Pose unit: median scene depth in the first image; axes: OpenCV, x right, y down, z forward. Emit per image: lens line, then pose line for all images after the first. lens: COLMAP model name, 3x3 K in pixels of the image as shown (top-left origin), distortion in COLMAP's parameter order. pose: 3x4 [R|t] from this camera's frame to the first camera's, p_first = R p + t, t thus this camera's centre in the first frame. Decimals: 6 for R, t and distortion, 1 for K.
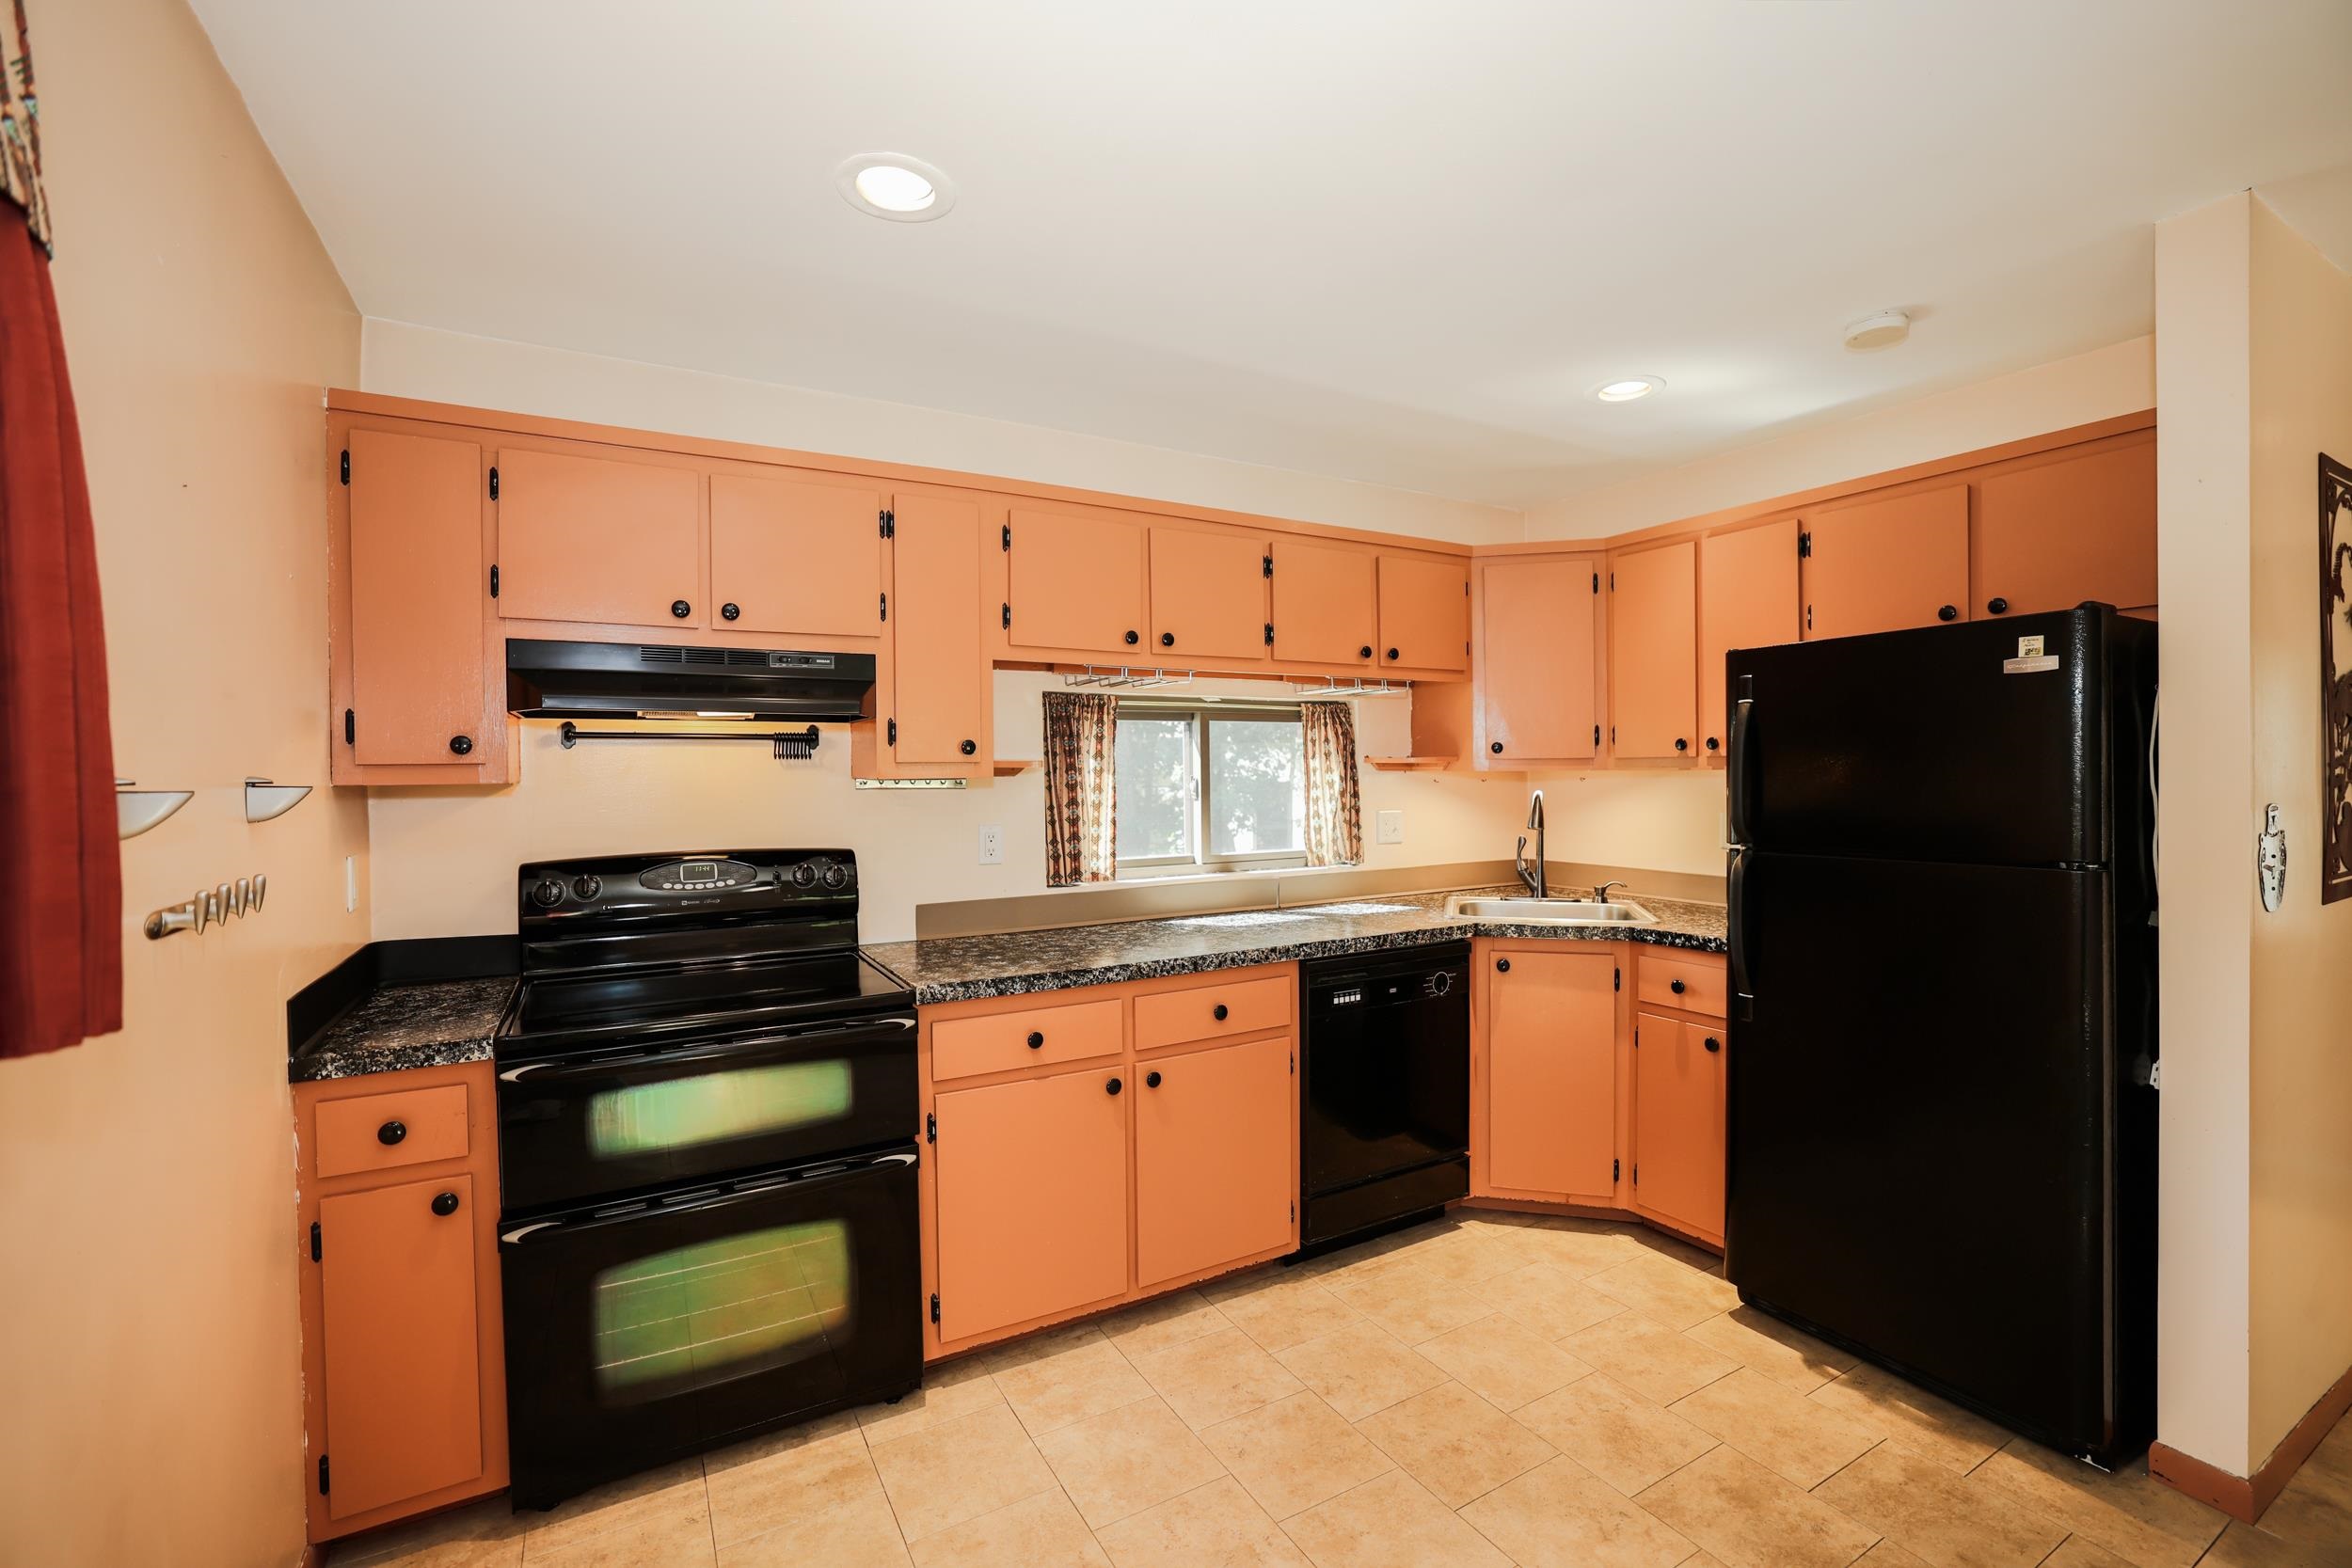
lens RADIAL K [[1032.2, 0, 1176.0], [0, 1032.2, 784.0], [0, 0, 1]] dist [-0.032922, 0.013767]
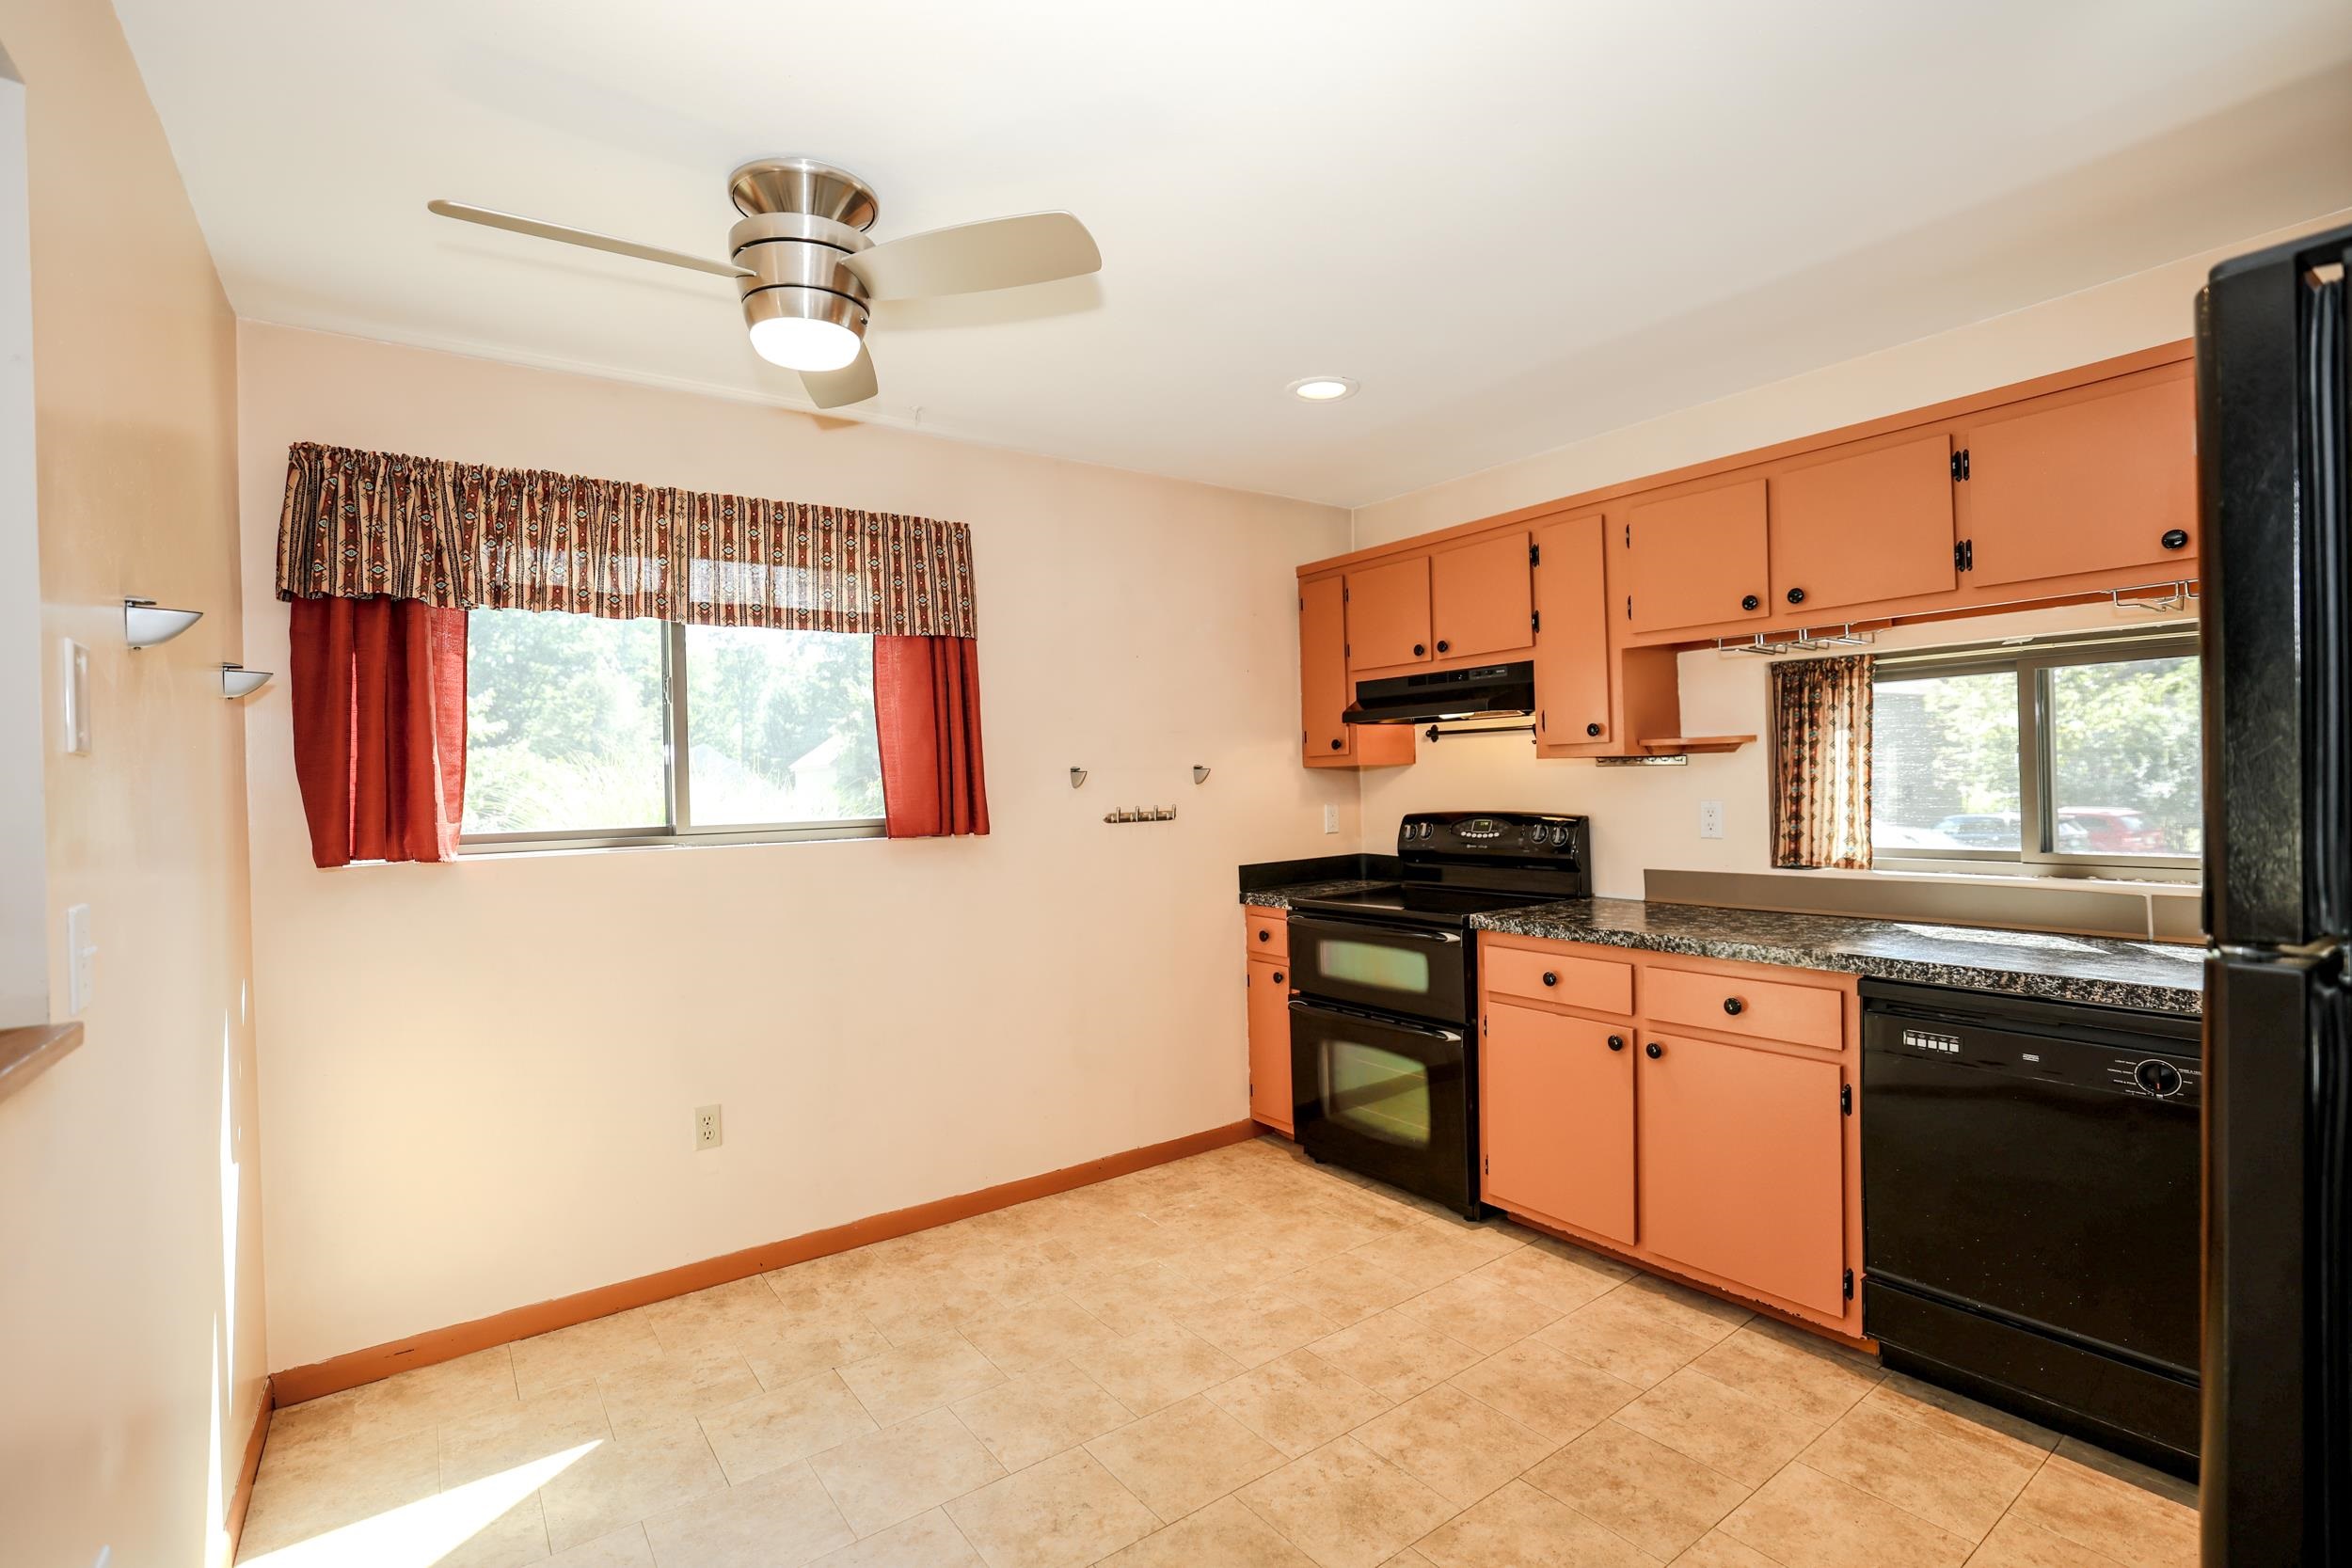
lens RADIAL K [[1075.6, 0, 1176.0], [0, 1075.6, 784.0], [0, 0, 1]] dist [0.021159, 0.000639]
pose [[0.110399, 0.009824, -0.993839, 1.015838], [0.013505, 0.999844, 0.011383, 0.005060], [0.993796, -0.014679, 0.110249, 0.428598]]
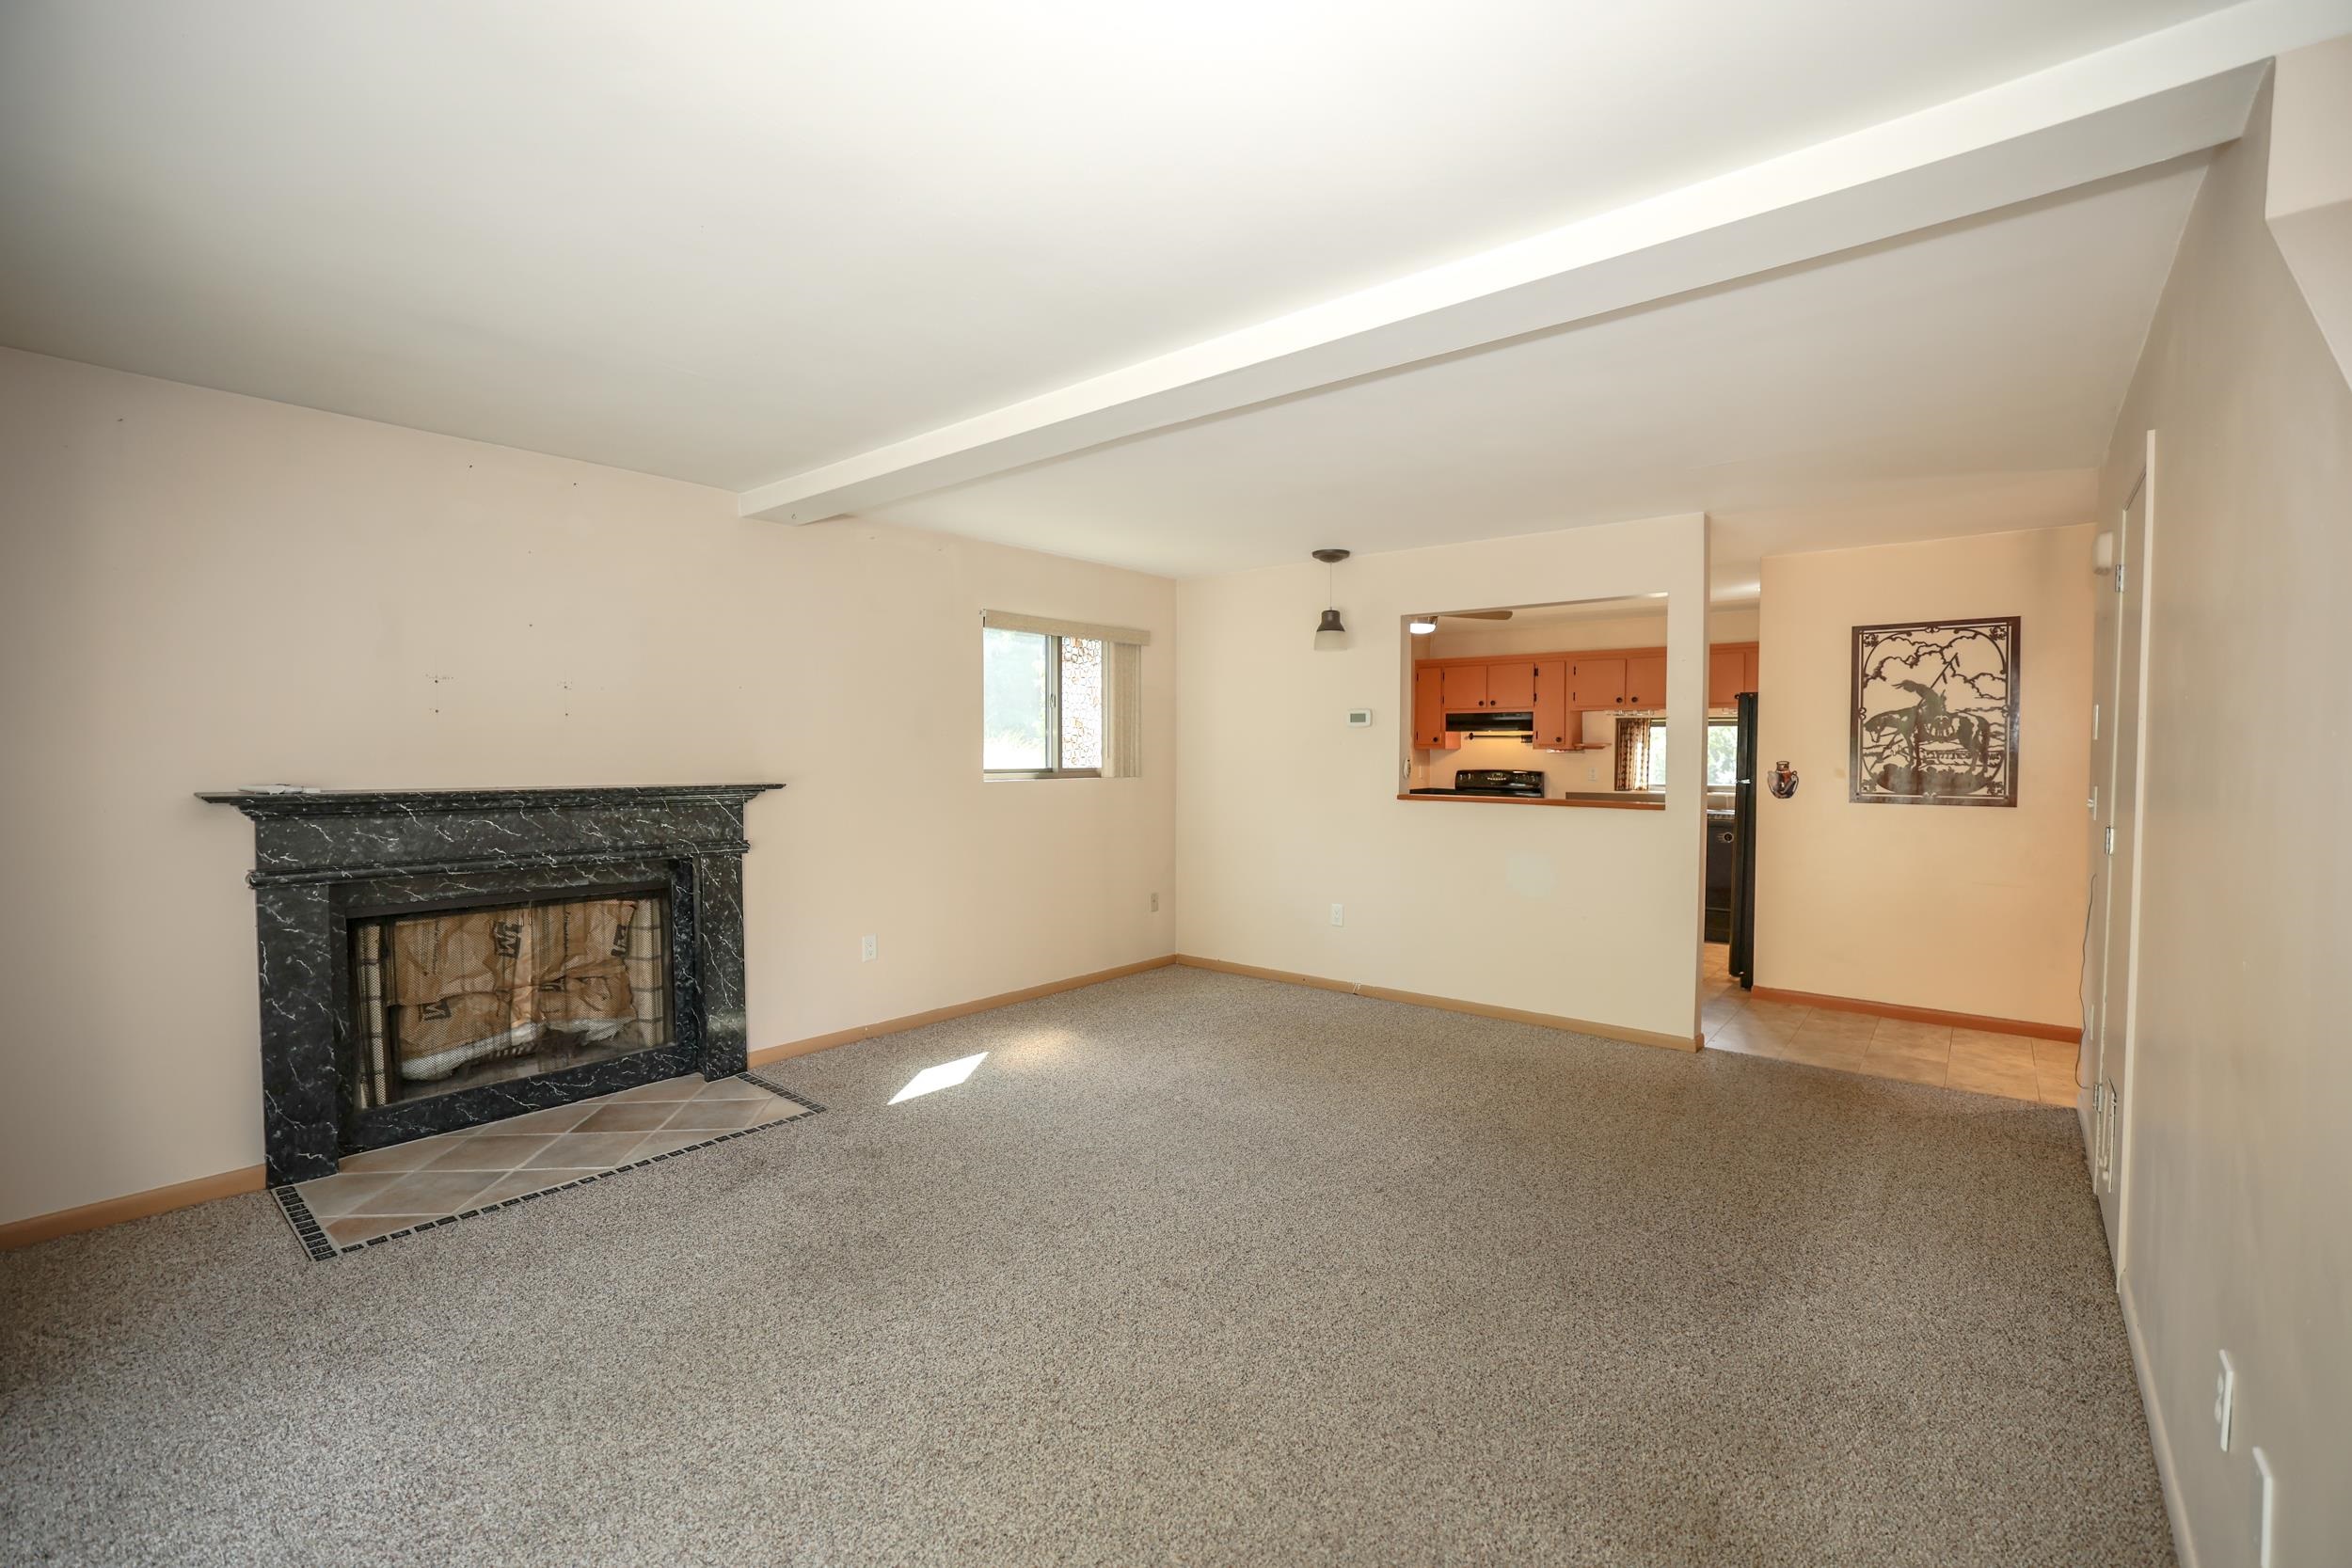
lens RADIAL K [[1008.6, 0, 1176.0], [0, 1008.6, 784.0], [0, 0, 1]] dist [-0.036424, 0.000348]
pose [[0.354450, 0.042507, -0.934108, 2.401072], [-0.014882, 0.999096, 0.039817, -0.005143], [0.934957, -0.000212, 0.354762, -1.256109]]
